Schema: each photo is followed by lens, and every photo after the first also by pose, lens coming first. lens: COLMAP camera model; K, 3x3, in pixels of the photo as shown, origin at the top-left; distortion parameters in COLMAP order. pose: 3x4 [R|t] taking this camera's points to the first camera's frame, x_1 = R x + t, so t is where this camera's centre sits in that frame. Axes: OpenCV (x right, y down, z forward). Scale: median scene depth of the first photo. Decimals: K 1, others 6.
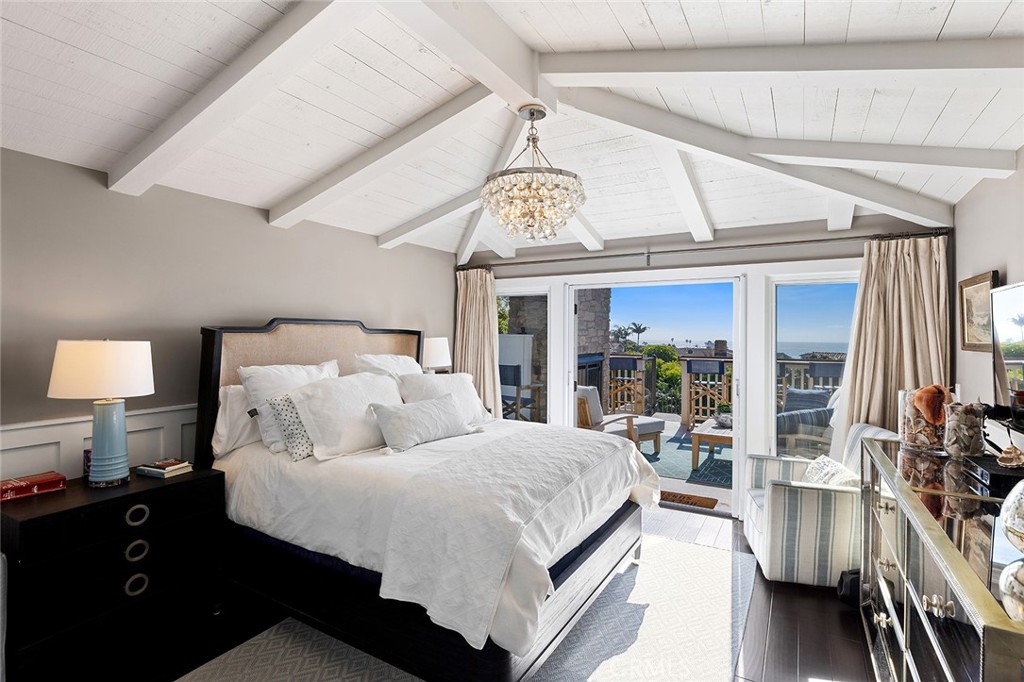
lens RADIAL K [[495.3, 0, 512.2], [0, 495.3, 338.6], [0, 0, 1]] dist [-0.004418, -0.000677]
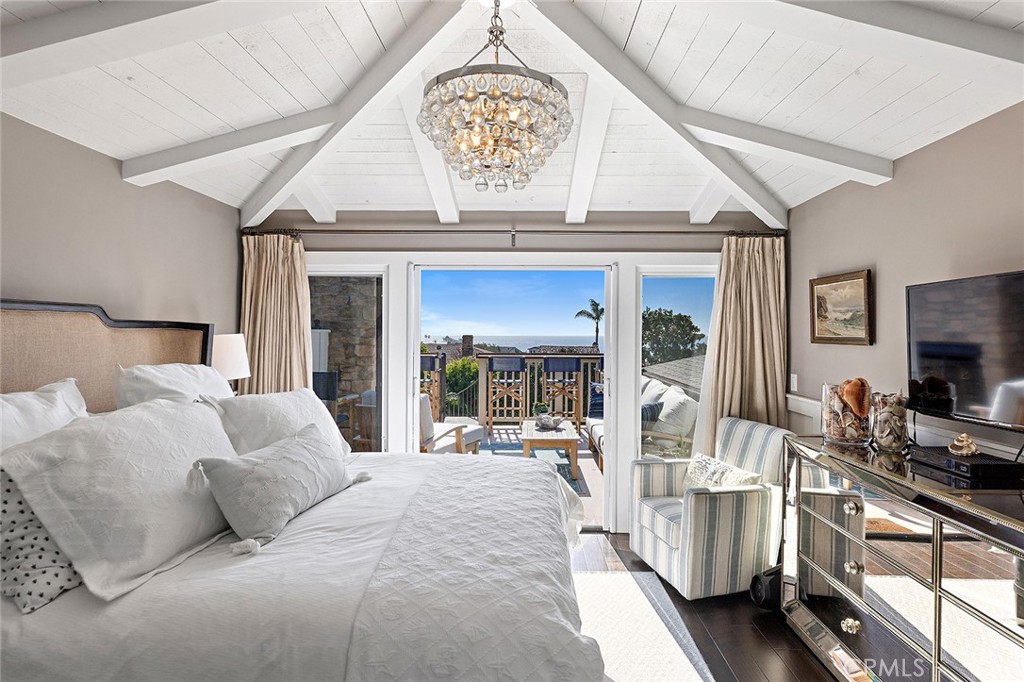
lens RADIAL K [[539.1, 0, 513.7], [0, 539.1, 334.5], [0, 0, 1]] dist [-0.003270, 0.003138]
pose [[0.873741, -0.005878, 0.486356, -0.205085], [0.005681, 0.999982, 0.001880, -0.001400], [-0.486358, 0.001120, 0.873759, 0.253358]]
